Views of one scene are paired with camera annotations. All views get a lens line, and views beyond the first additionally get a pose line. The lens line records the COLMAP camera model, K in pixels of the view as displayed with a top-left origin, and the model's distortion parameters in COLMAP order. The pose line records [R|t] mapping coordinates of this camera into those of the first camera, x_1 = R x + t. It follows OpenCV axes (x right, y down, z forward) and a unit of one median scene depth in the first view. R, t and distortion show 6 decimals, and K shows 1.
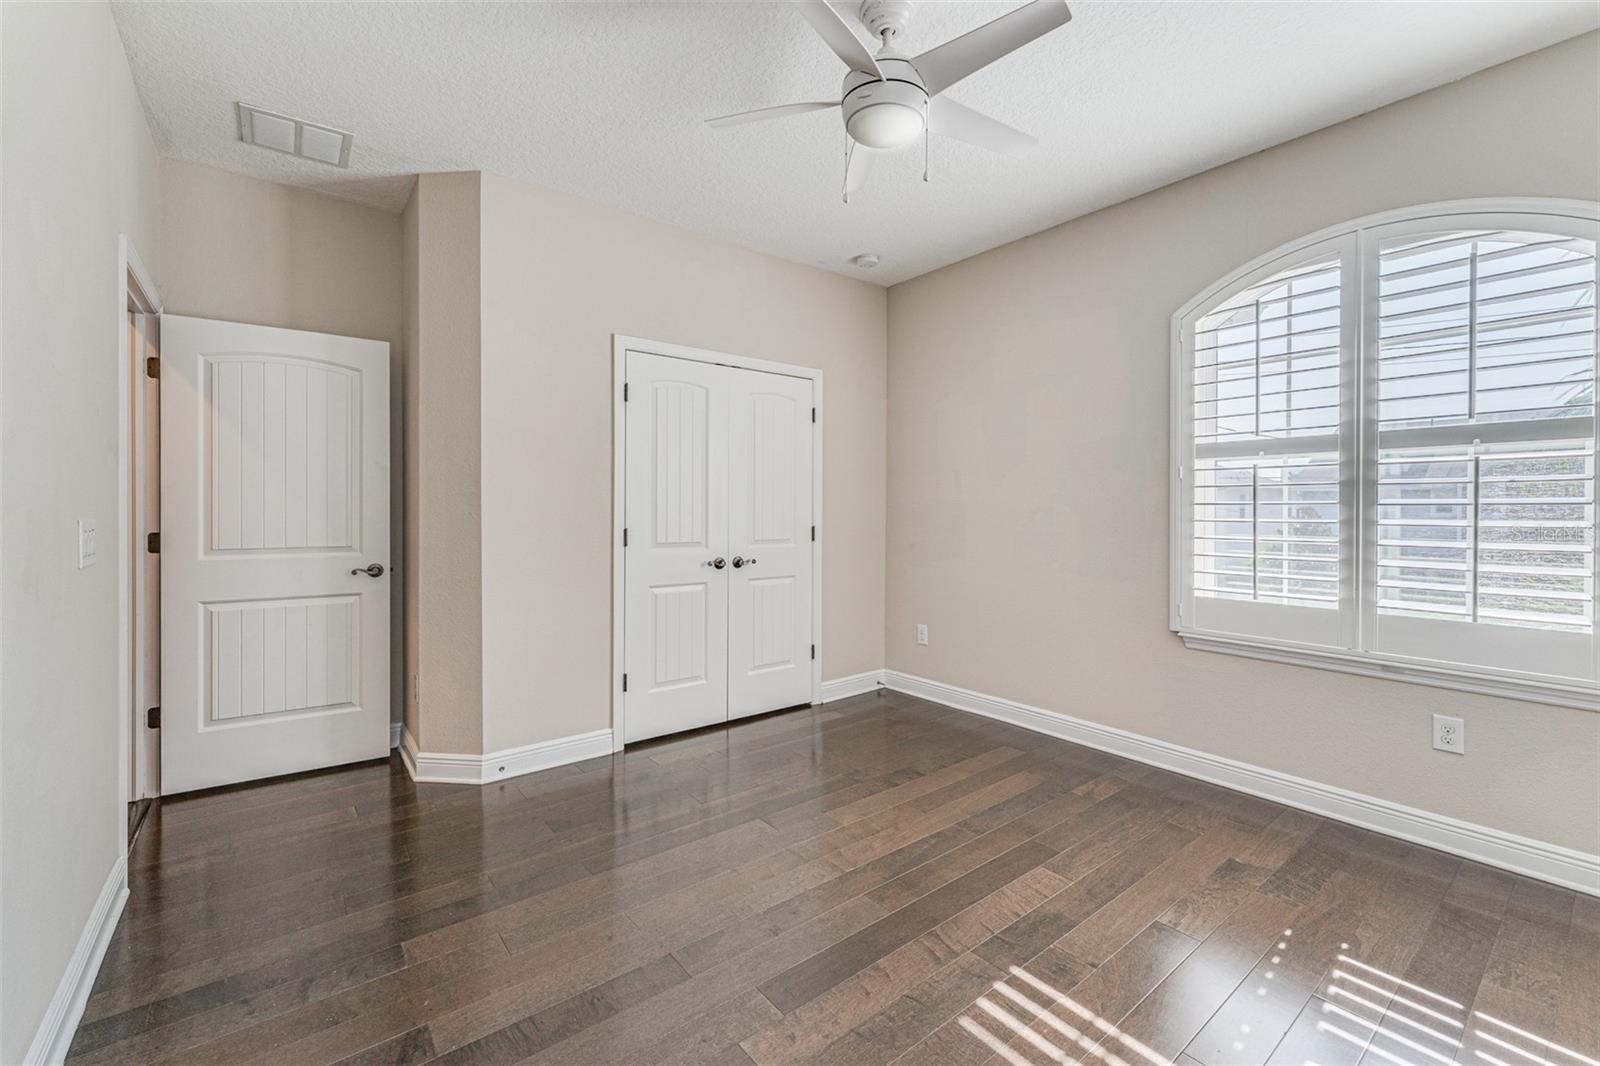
lens RADIAL K [[655.3, 0, 799.0], [0, 655.3, 518.4], [0, 0, 1]] dist [0.001977, 0.000532]
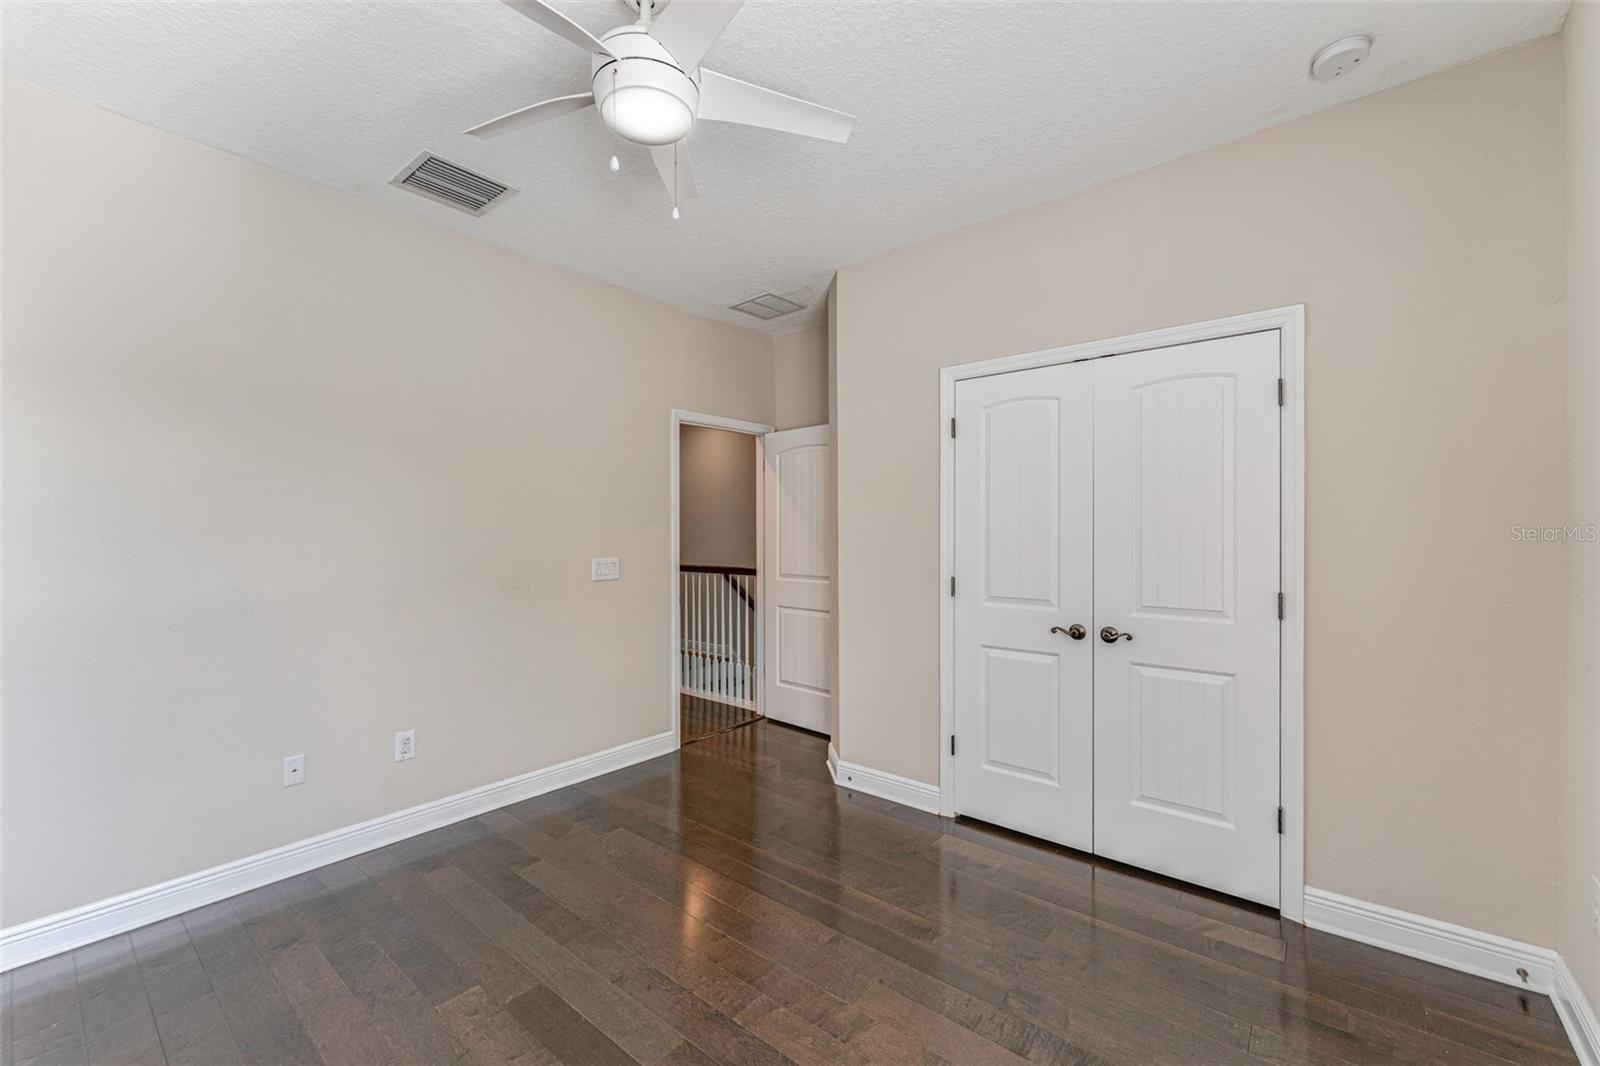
lens RADIAL K [[655.3, 0, 800.2], [0, 655.3, 535.8], [0, 0, 1]] dist [0.001977, 0.000532]
pose [[0.215804, 0.003212, -0.976431, 0.536437], [-0.008376, 0.999964, 0.001438, -0.038093], [0.976401, 0.007868, 0.215823, 0.546673]]
